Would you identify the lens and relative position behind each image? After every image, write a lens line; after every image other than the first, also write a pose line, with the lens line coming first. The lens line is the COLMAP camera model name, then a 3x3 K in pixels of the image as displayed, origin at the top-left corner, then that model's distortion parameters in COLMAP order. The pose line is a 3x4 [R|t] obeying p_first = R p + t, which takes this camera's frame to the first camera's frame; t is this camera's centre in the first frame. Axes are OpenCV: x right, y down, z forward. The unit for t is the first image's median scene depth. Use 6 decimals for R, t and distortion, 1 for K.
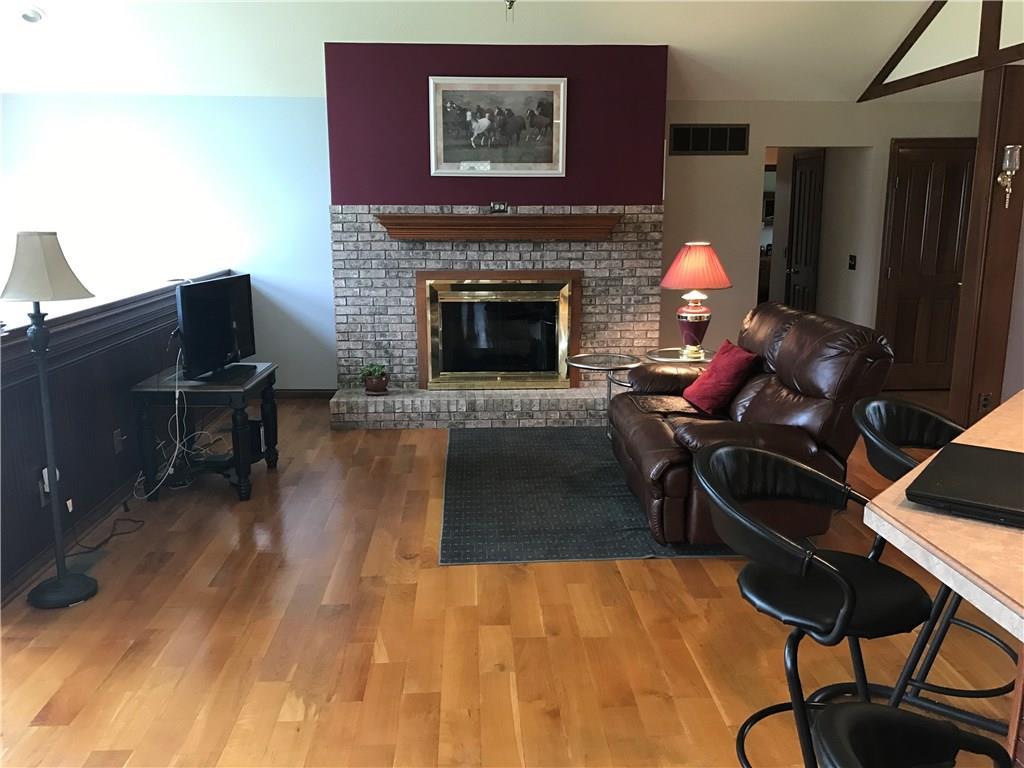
lens RADIAL K [[831.5, 0, 512.8], [0, 831.5, 384.1], [0, 0, 1]] dist [-0.032188, 0.004818]
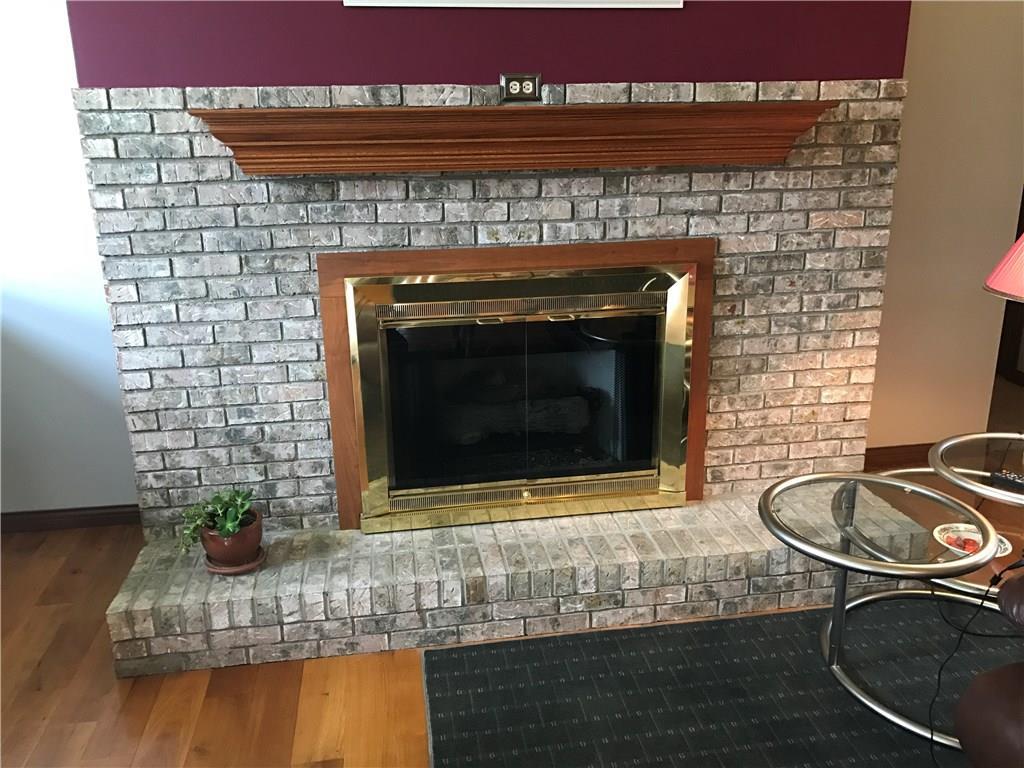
lens RADIAL K [[831.5, 0, 504.6], [0, 831.5, 359.7], [0, 0, 1]] dist [-0.032188, 0.004818]
pose [[0.995208, -0.043567, 0.087542, -0.063939], [0.037371, 0.996761, 0.071209, -0.110599], [-0.090361, -0.067597, 0.993612, 0.590978]]
